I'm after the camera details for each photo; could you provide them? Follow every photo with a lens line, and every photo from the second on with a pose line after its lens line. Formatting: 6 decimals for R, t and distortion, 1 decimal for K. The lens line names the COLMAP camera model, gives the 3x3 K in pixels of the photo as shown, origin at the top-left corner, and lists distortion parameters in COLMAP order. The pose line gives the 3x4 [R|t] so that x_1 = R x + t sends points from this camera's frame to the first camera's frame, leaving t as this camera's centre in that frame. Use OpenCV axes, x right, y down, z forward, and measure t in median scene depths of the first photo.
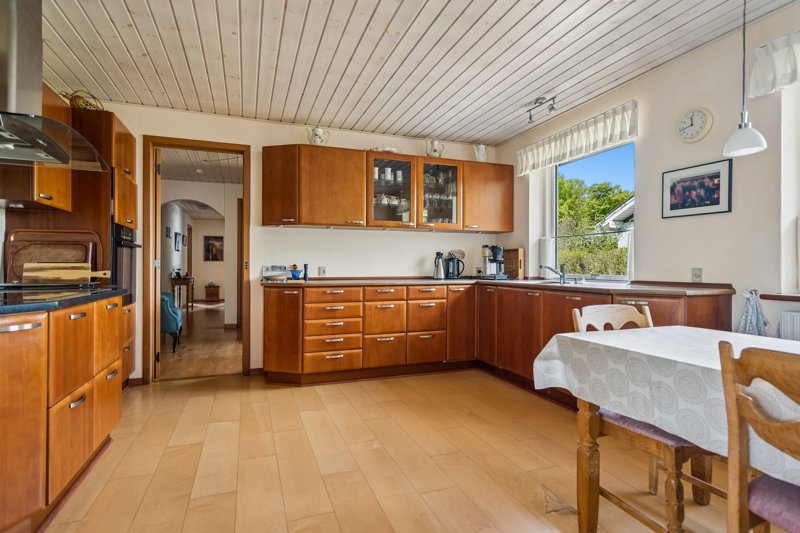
lens RADIAL K [[411.3, 0, 400.0], [0, 411.3, 266.5], [0, 0, 1]] dist [0.022748, -0.000008]
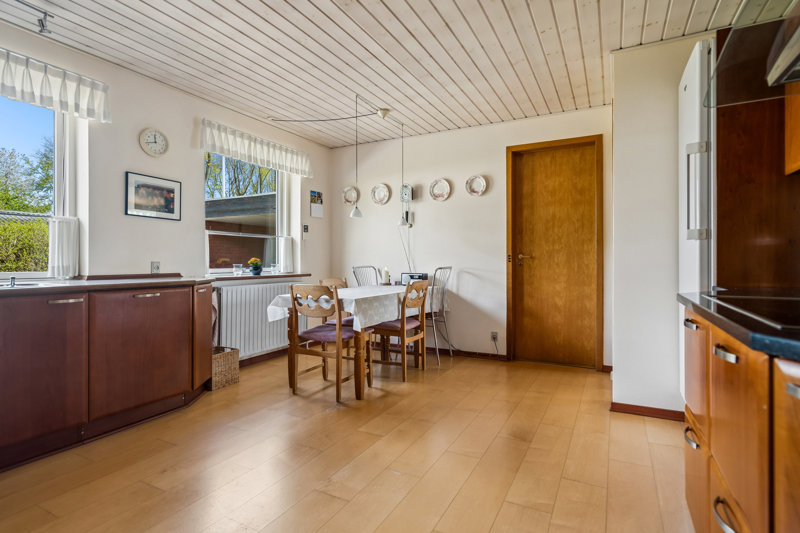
lens RADIAL K [[411.8, 0, 400.0], [0, 411.8, 266.5], [0, 0, 1]] dist [-0.001534, -0.000301]
pose [[-0.666252, -0.009535, 0.745666, -0.679153], [-0.000334, 0.999922, 0.012487, 0.003013], [-0.745726, 0.008070, -0.666203, 1.310429]]
